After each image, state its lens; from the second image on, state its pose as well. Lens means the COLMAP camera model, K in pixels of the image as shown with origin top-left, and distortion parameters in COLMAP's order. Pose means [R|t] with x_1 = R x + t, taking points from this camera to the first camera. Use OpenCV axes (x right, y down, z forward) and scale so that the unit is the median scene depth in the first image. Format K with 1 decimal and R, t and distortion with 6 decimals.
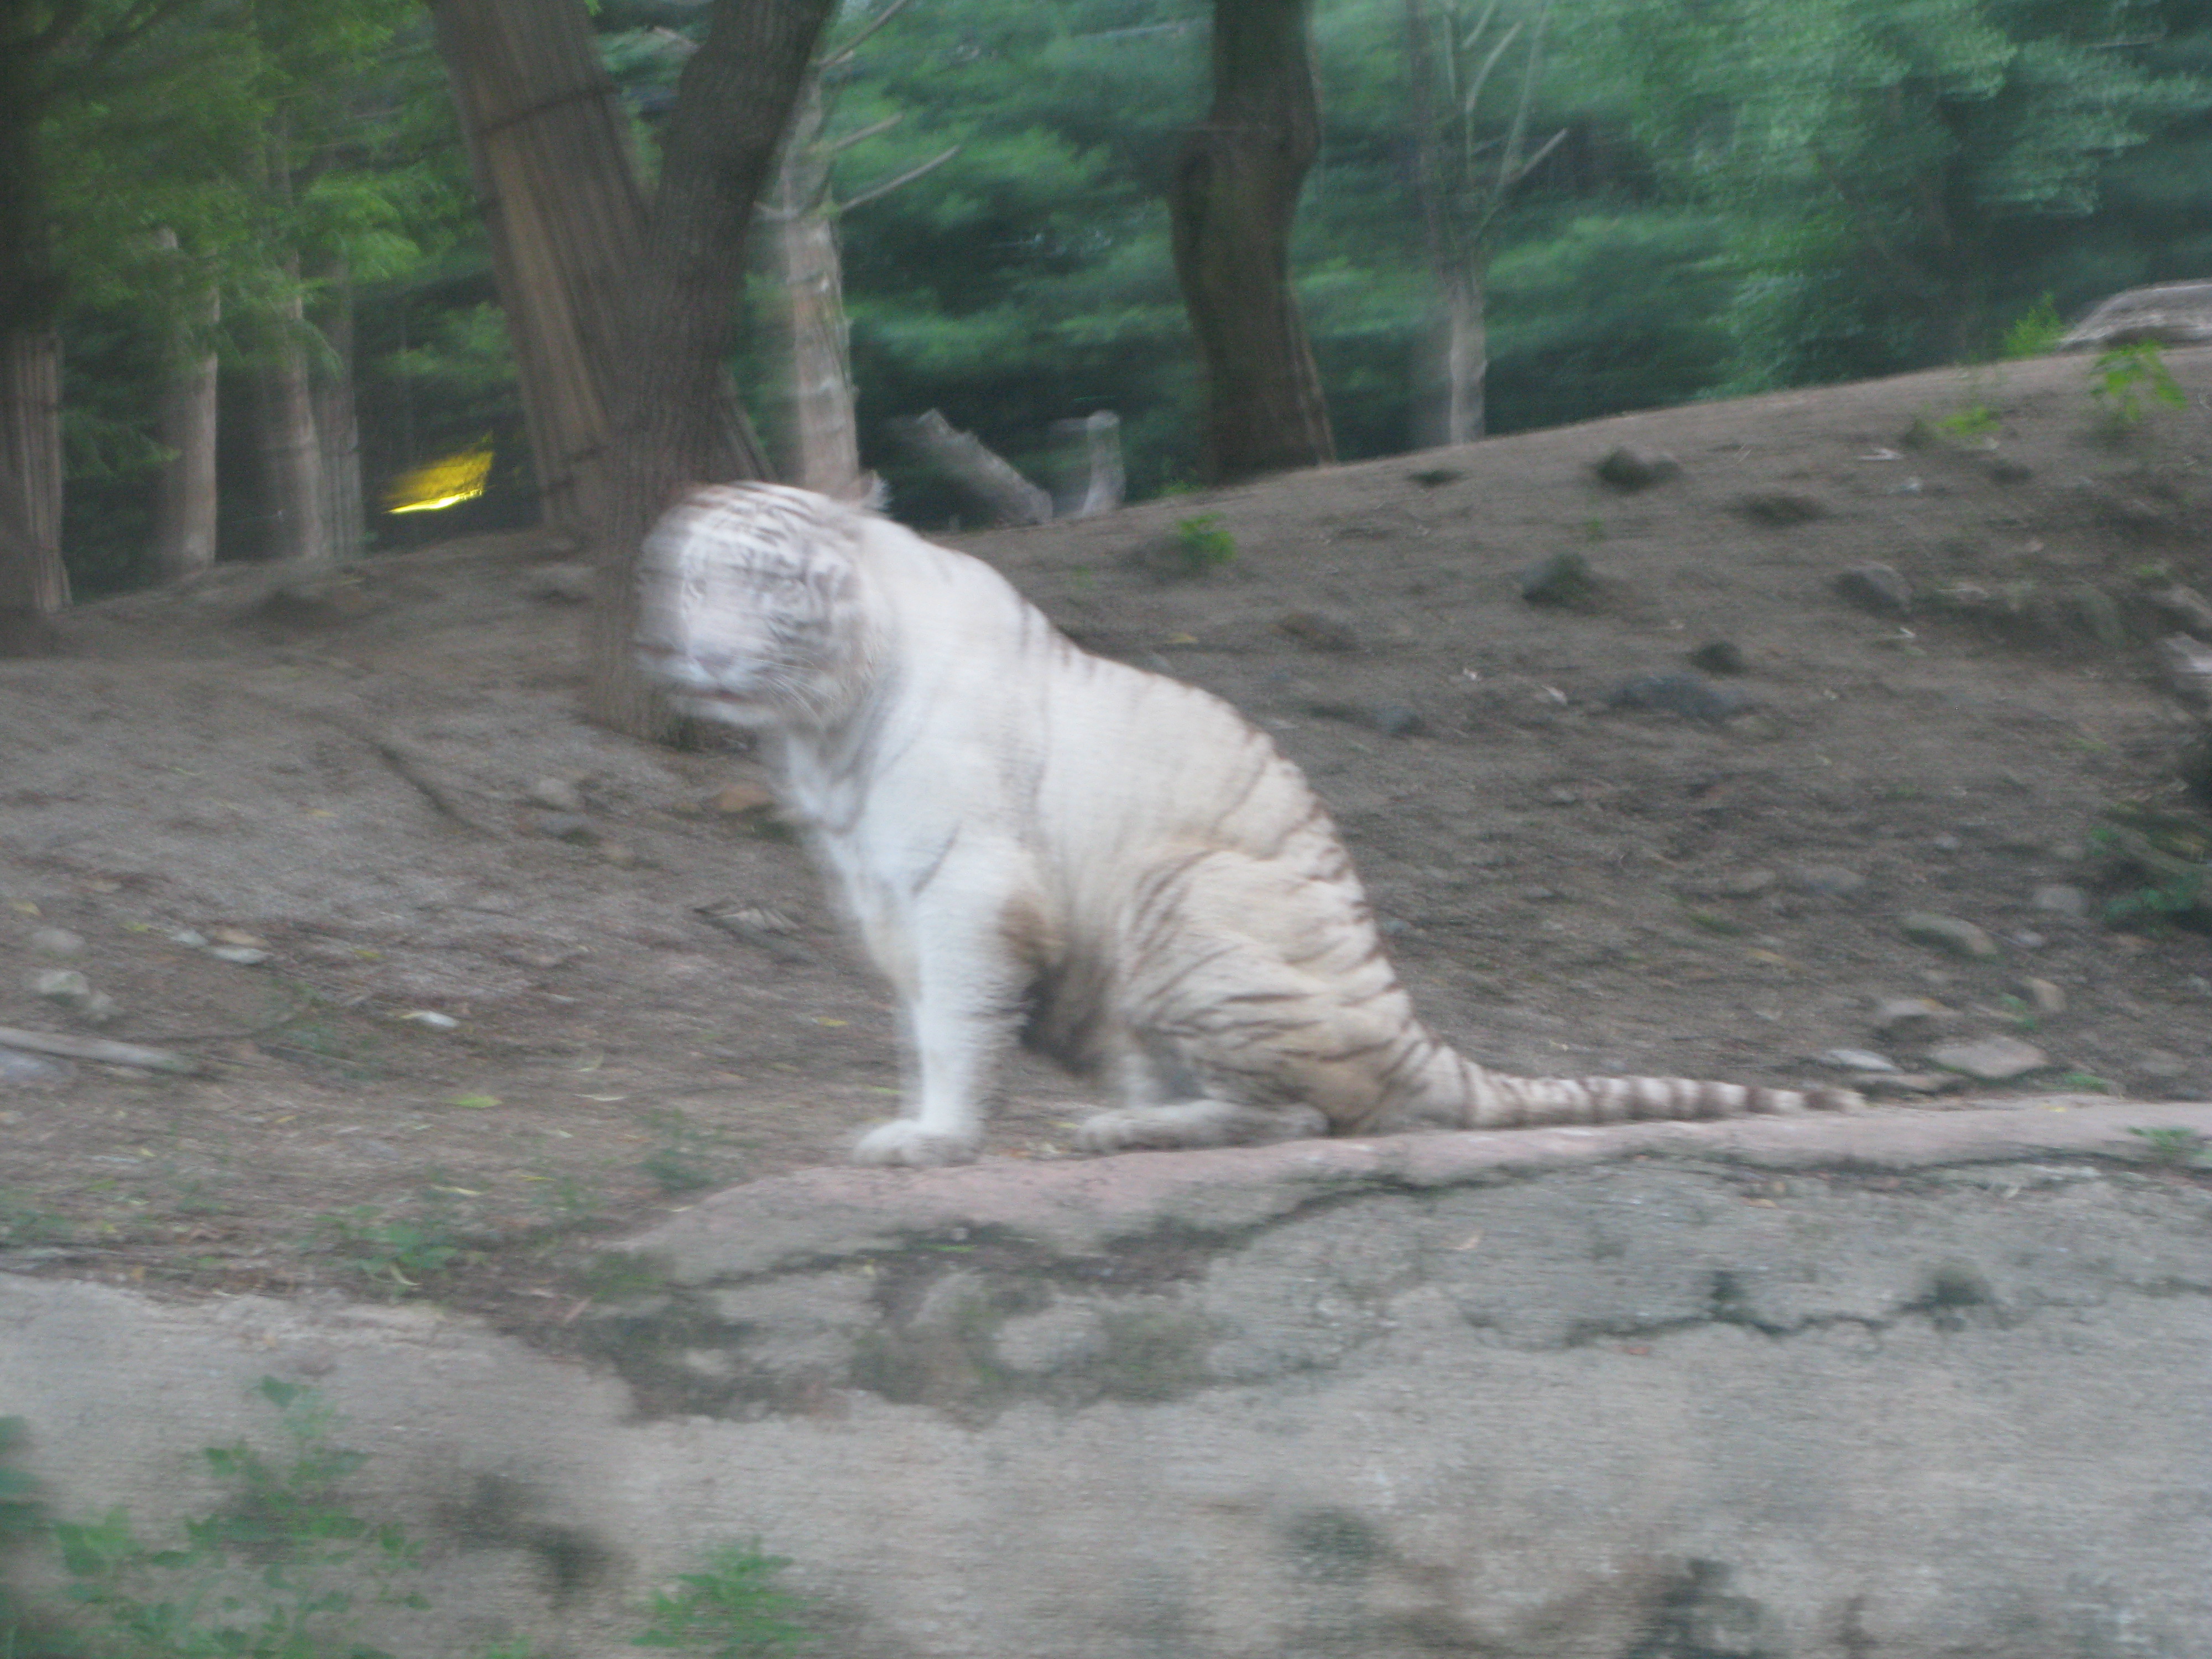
lens RADIAL K [[7620.0, 0, 1106.0], [0, 7620.0, 829.5], [0, 0, 1]] dist [0.040961, 0.470075]
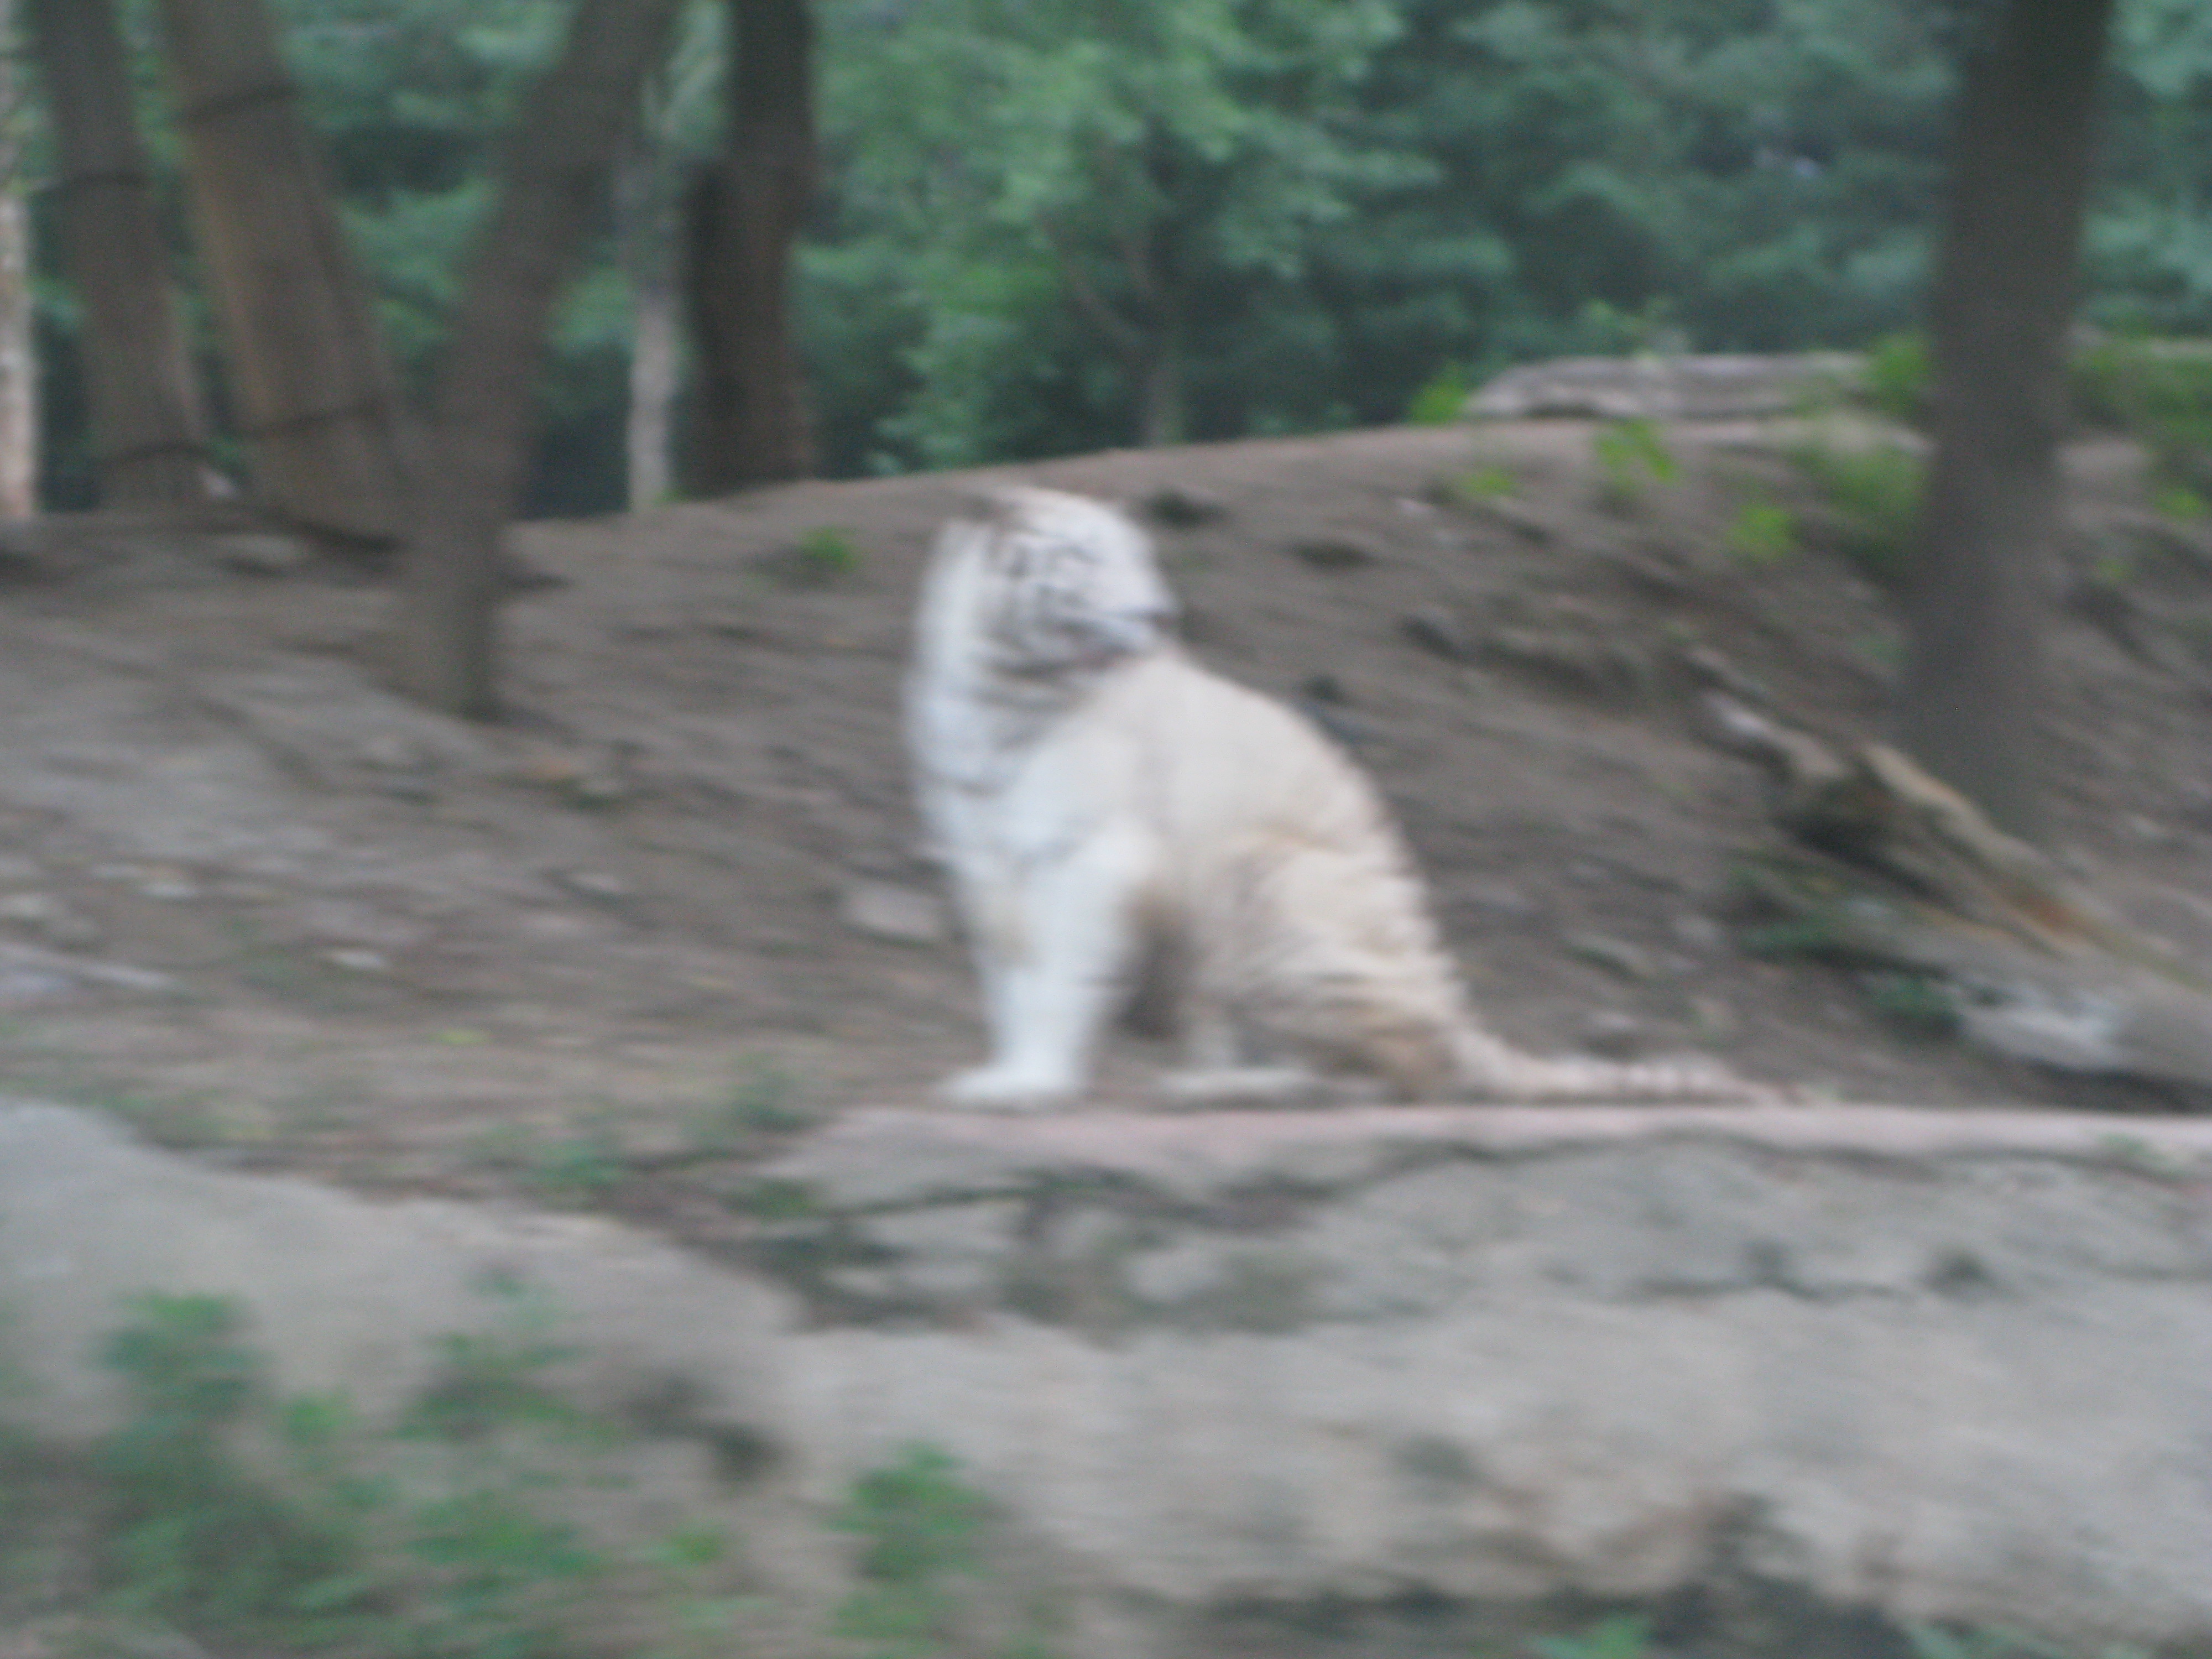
lens RADIAL K [[7620.0, 0, 1106.0], [0, 7620.0, 829.5], [0, 0, 1]] dist [0.040961, 0.470075]
pose [[0.986234, 0.055663, 0.155706, -0.190691], [-0.055385, 0.998446, -0.006126, 0.009084], [-0.155805, -0.002582, 0.987784, -0.098251]]
